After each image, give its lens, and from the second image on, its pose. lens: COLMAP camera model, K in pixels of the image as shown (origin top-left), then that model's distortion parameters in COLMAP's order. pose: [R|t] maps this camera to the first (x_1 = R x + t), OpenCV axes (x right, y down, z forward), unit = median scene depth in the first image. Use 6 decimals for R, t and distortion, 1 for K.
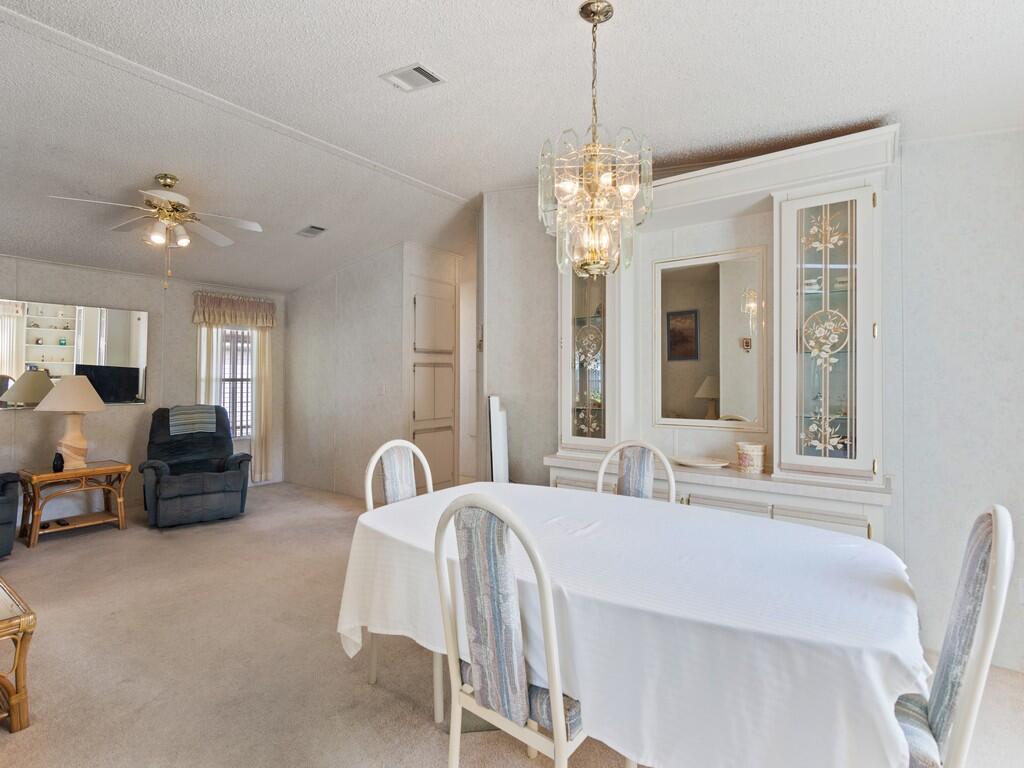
lens RADIAL K [[501.9, 0, 513.3], [0, 501.9, 371.4], [0, 0, 1]] dist [-0.001727, 0.001131]
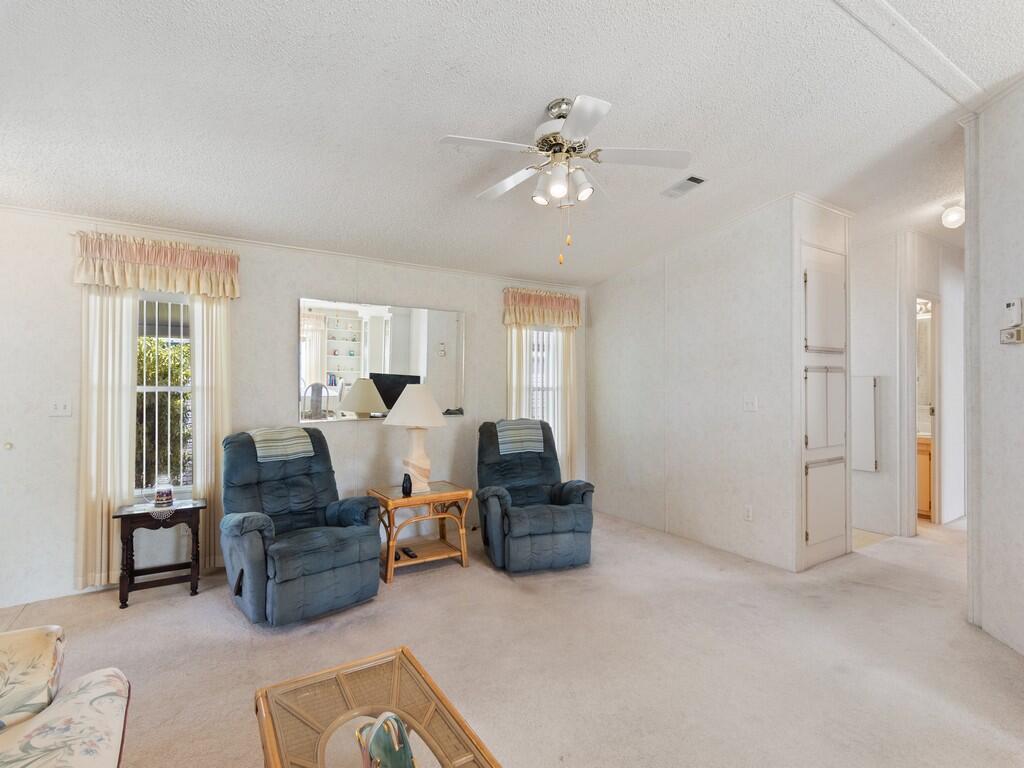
lens RADIAL K [[498.9, 0, 512.0], [0, 498.9, 384.0], [0, 0, 1]] dist [-0.001236, 0.001473]
pose [[0.933281, 0.001350, -0.359145, -0.355151], [0.002117, 0.999955, 0.009258, 0.000053], [0.359141, -0.009401, 0.933236, 0.216888]]
